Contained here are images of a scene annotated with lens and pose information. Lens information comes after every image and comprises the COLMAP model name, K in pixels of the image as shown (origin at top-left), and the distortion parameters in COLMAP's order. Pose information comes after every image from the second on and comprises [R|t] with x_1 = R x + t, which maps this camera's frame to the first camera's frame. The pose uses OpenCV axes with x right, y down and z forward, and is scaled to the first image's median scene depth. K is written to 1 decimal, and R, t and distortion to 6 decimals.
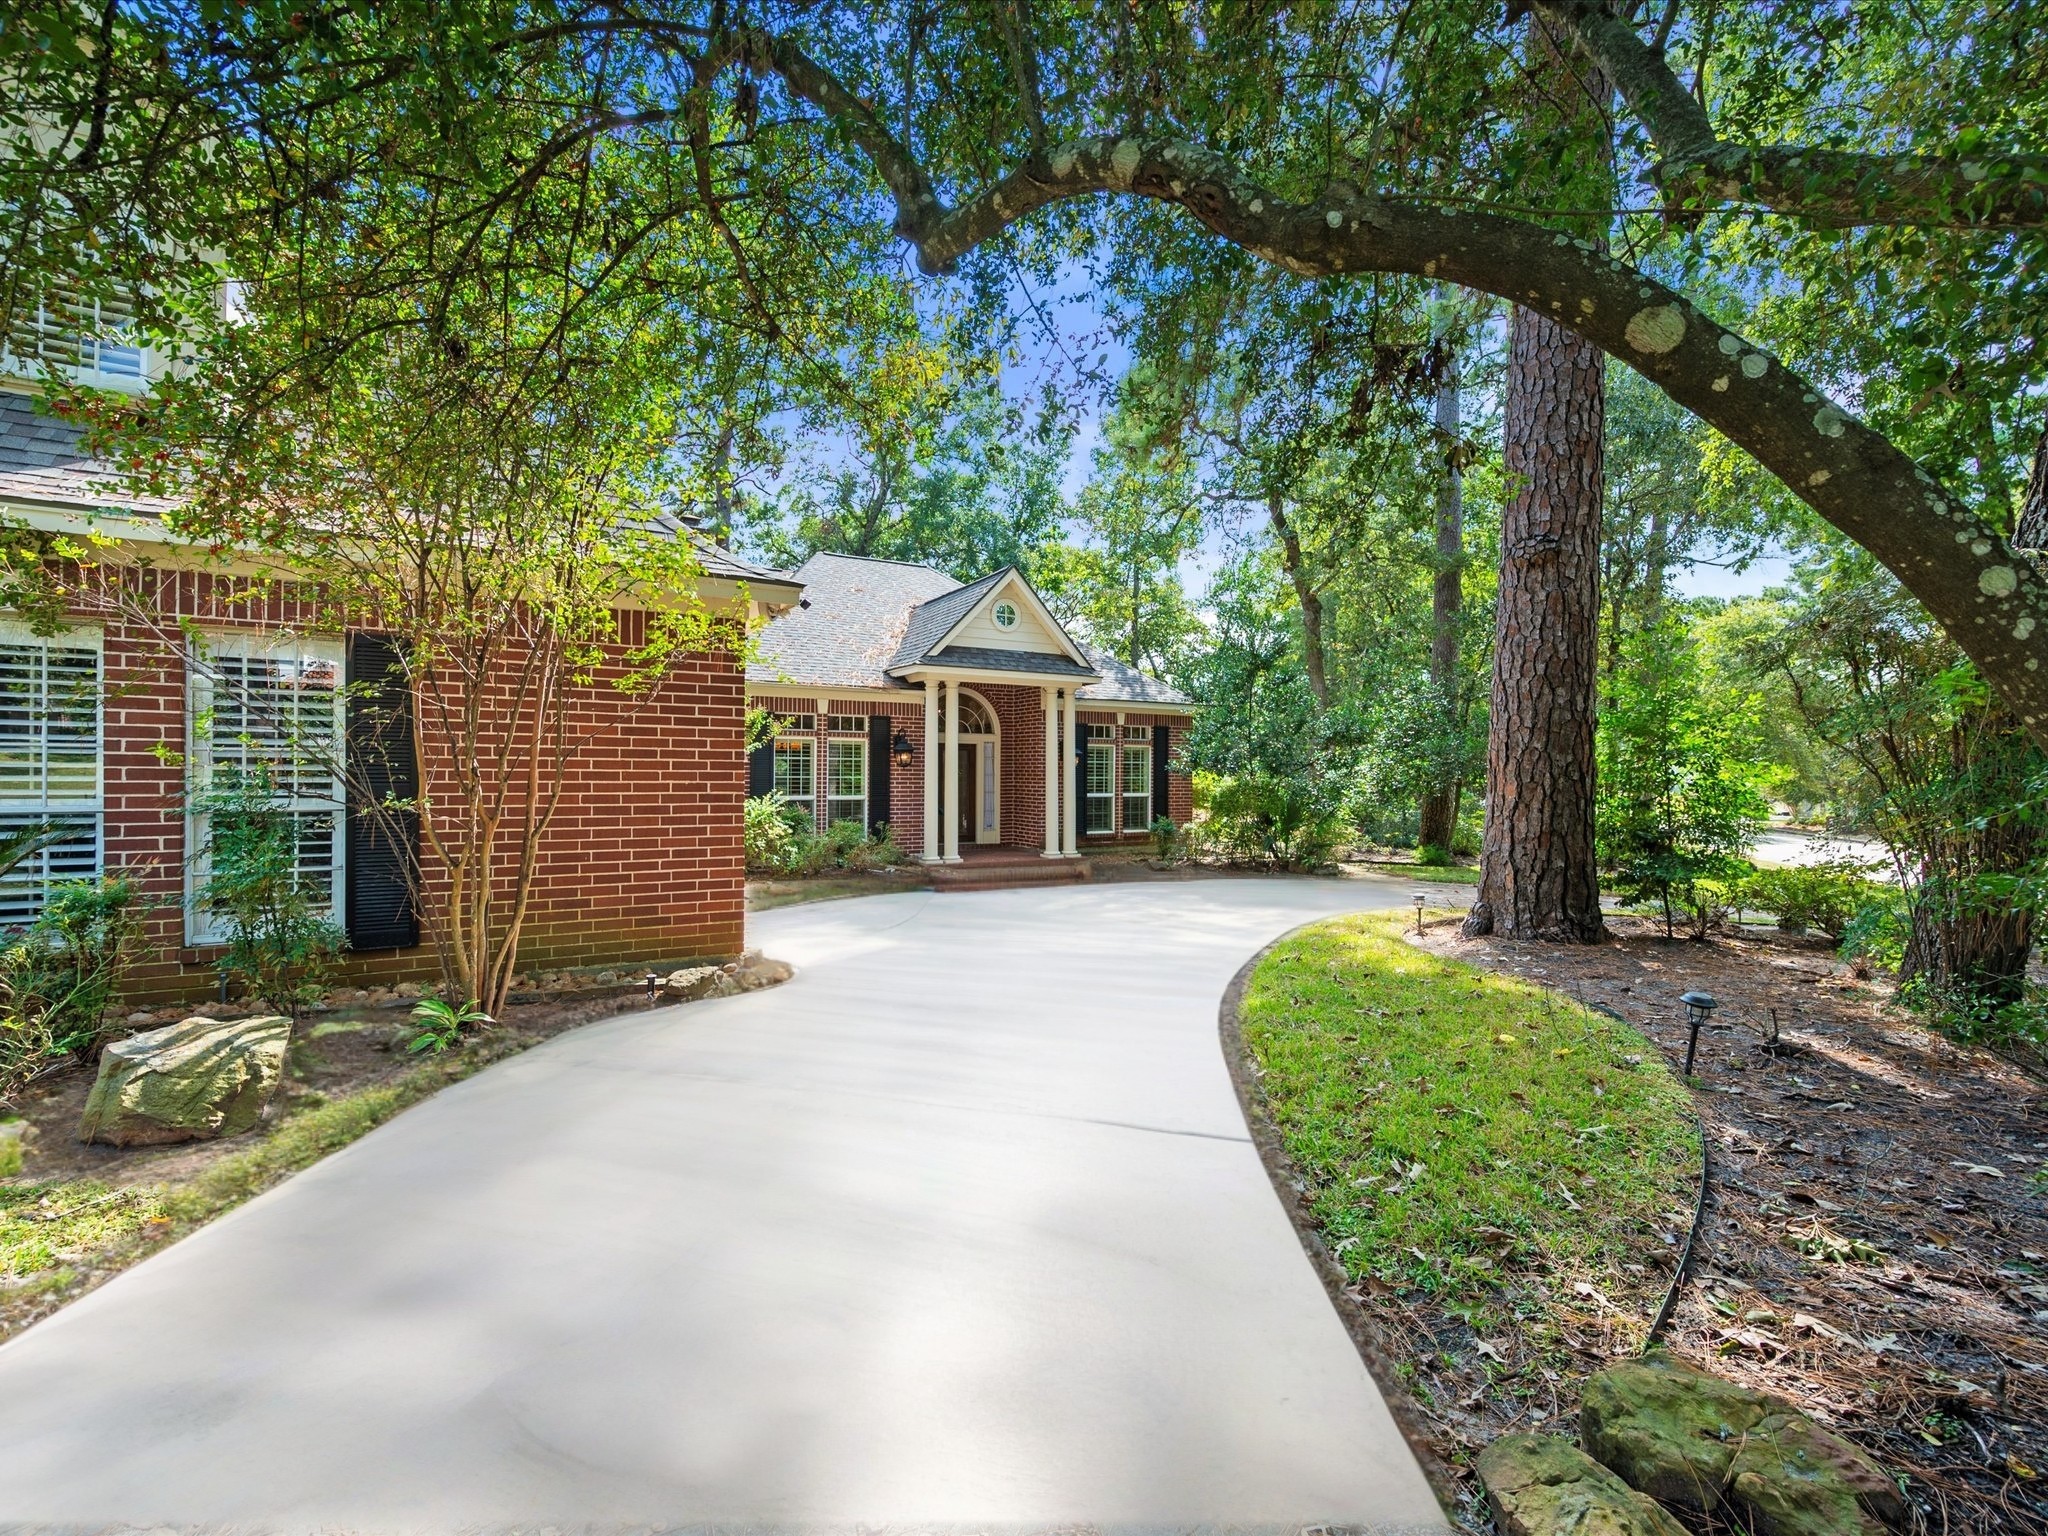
lens RADIAL K [[911.4, 0, 1027.0], [0, 911.4, 771.5], [0, 0, 1]] dist [-0.003163, -0.000728]
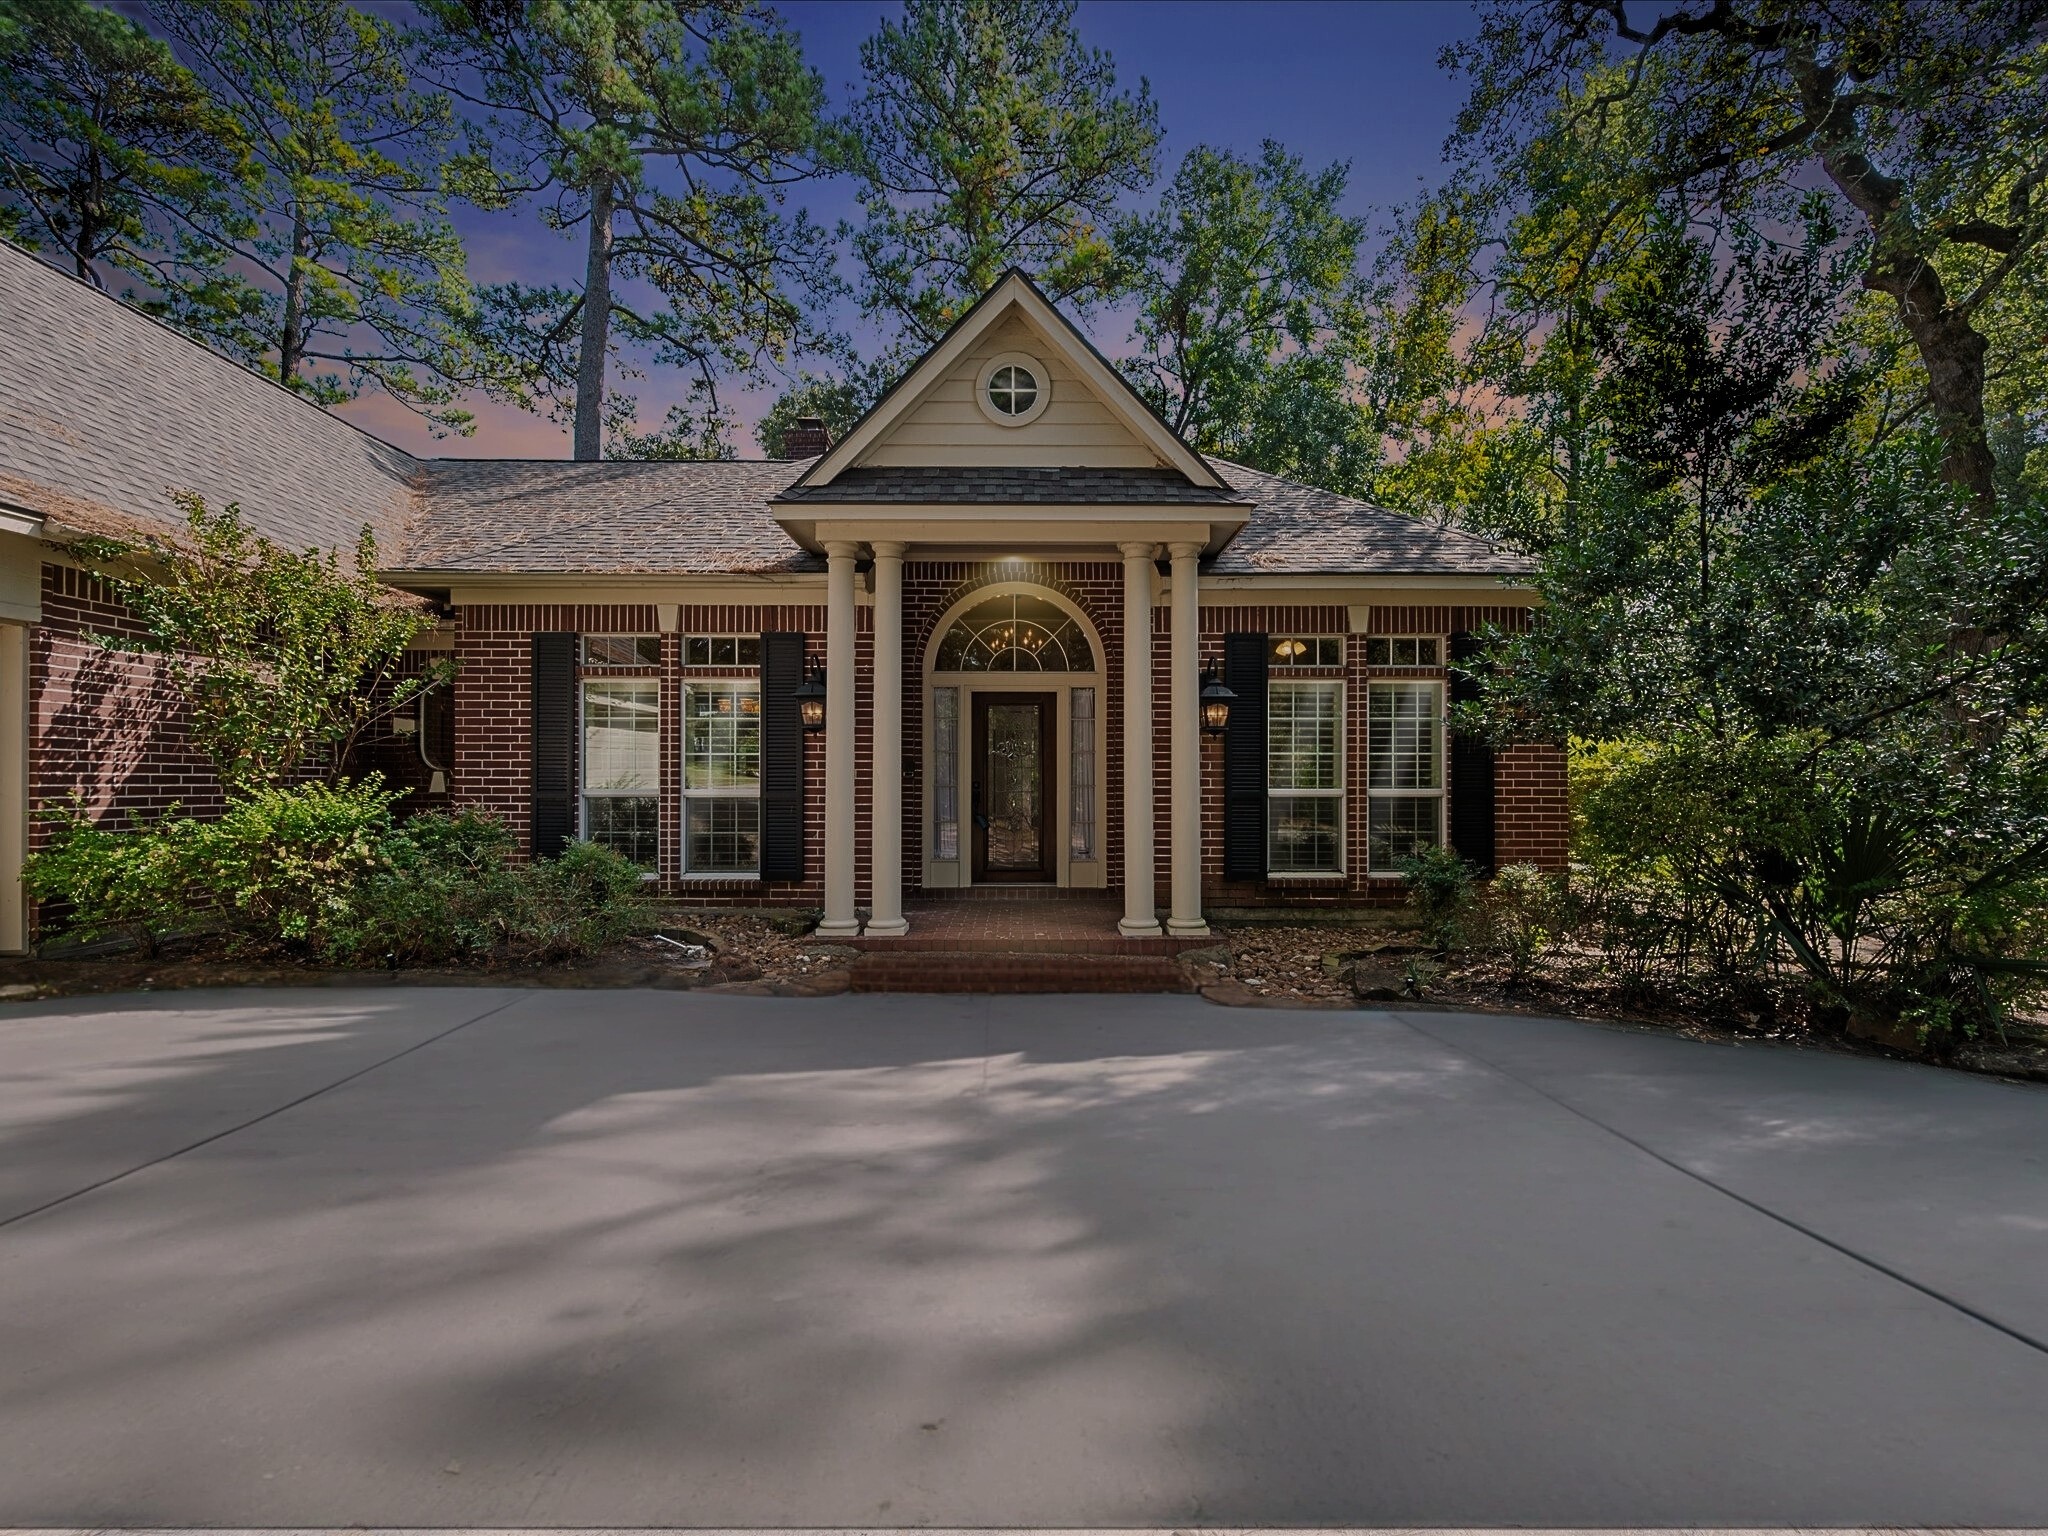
lens RADIAL K [[911.4, 0, 1027.0], [0, 911.4, 771.5], [0, 0, 1]] dist [-0.003163, -0.000728]
pose [[0.861082, -0.004894, -0.508443, 0.206472], [-0.005536, 0.999804, -0.019000, 0.026752], [0.508437, 0.019176, 0.860886, 0.595278]]
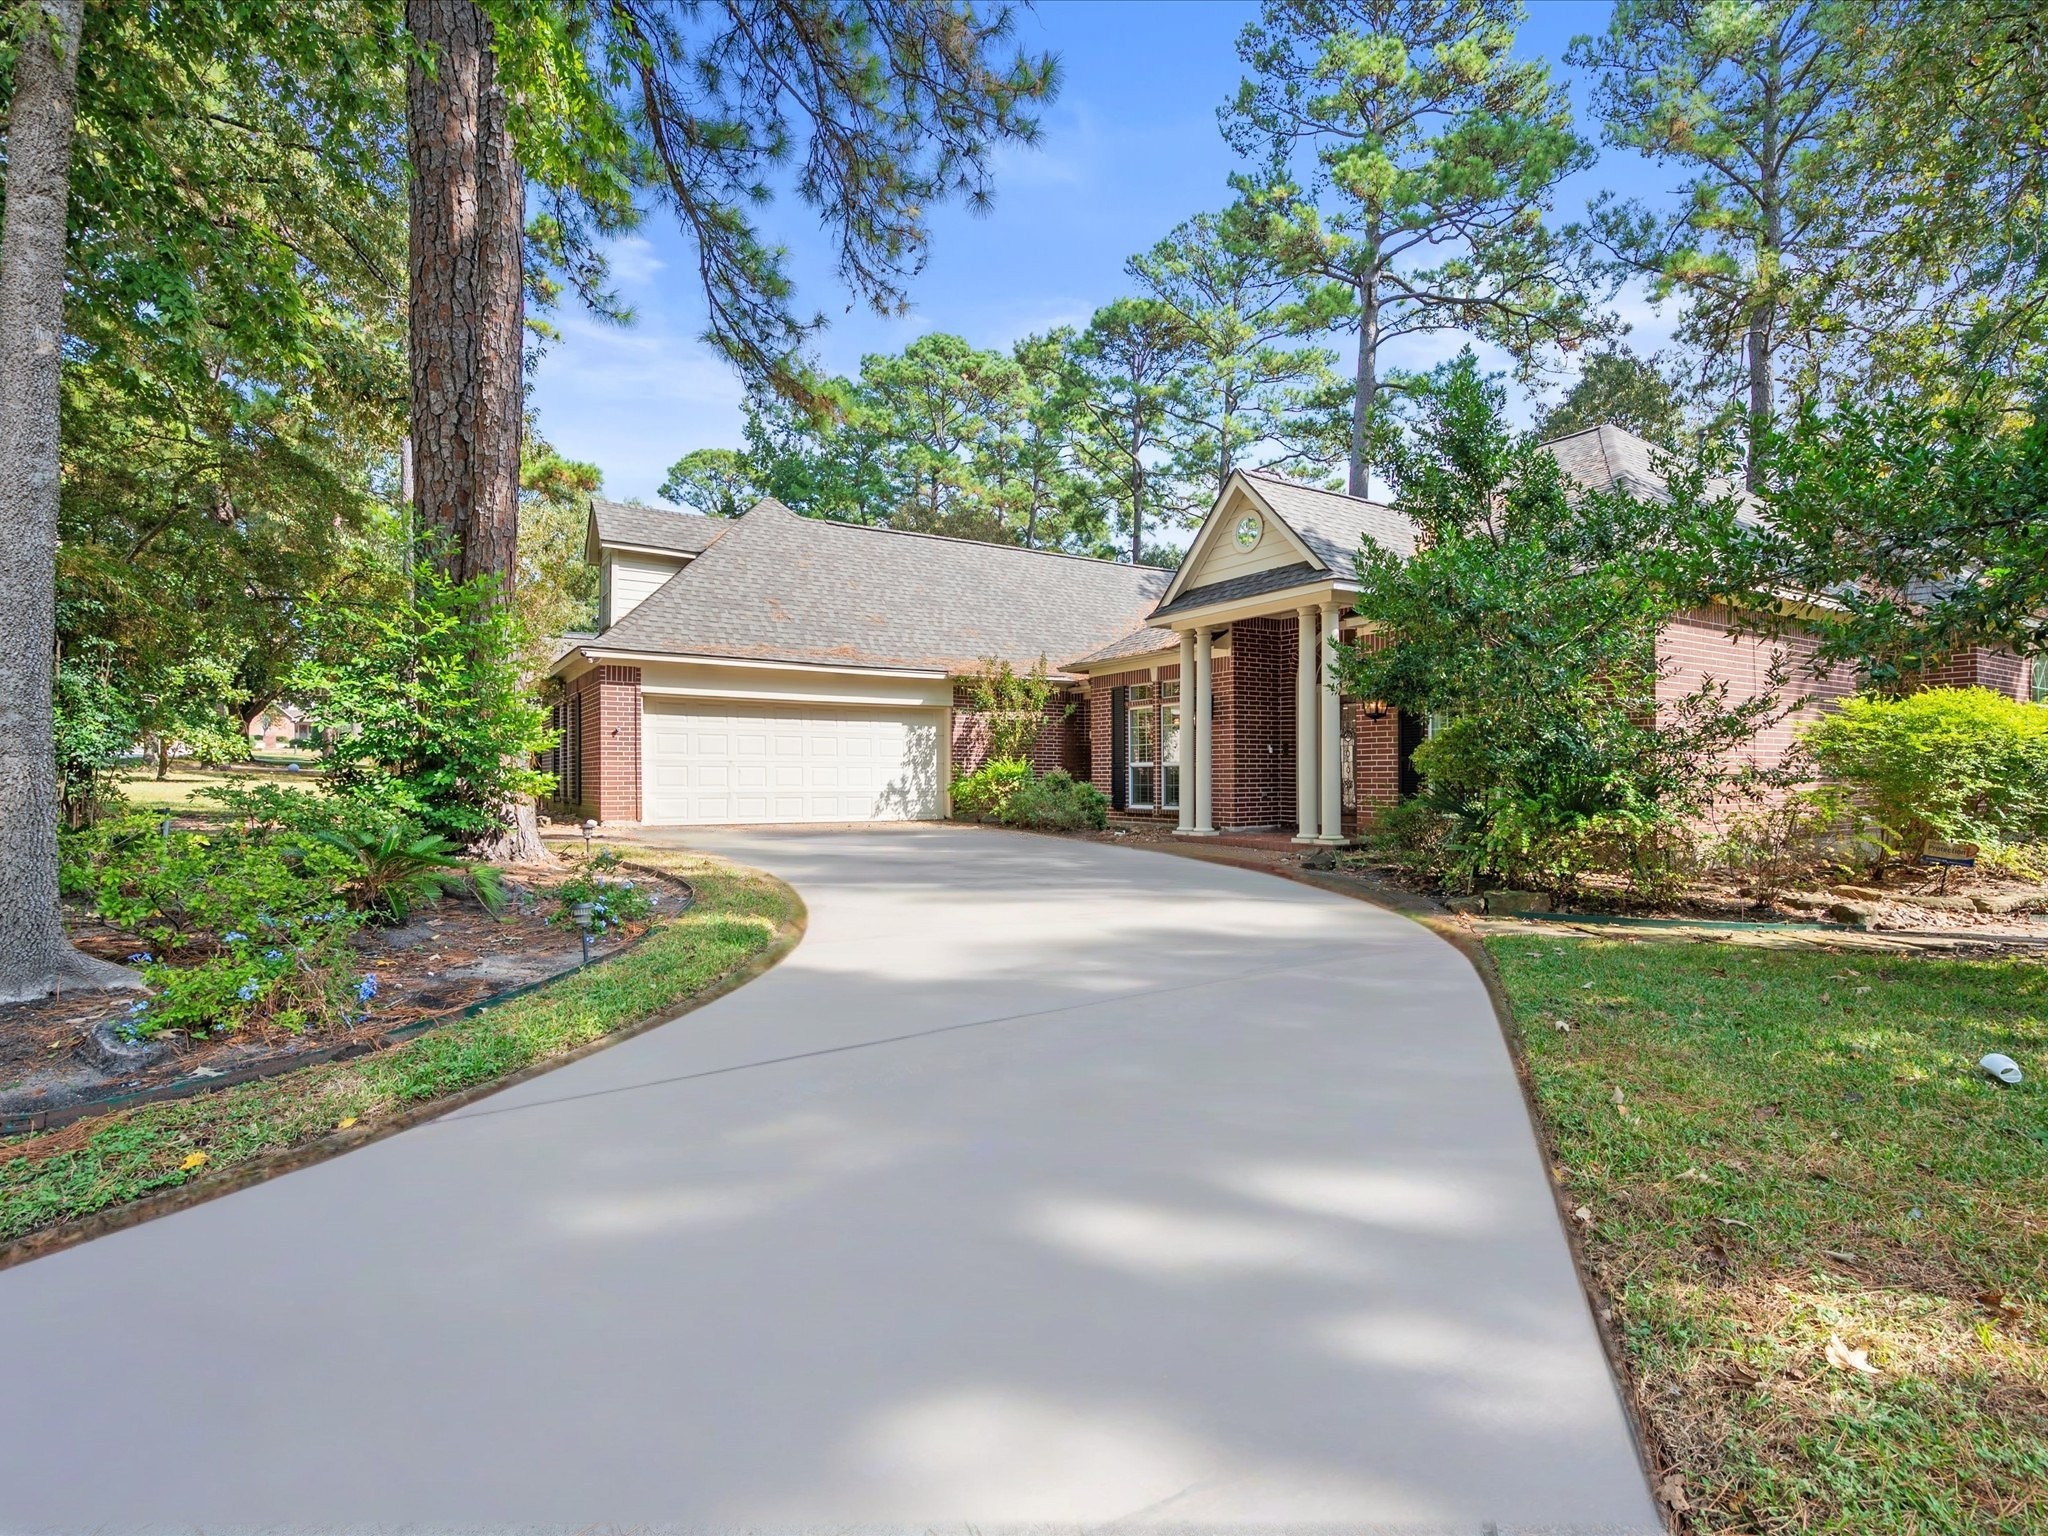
lens RADIAL K [[911.4, 0, 1027.0], [0, 911.4, 771.5], [0, 0, 1]] dist [-0.003163, -0.000728]
pose [[0.016831, -0.012794, -0.999776, 0.750307], [-0.023997, 0.999625, -0.013196, 0.051716], [0.999570, 0.024214, 0.016518, 0.772561]]
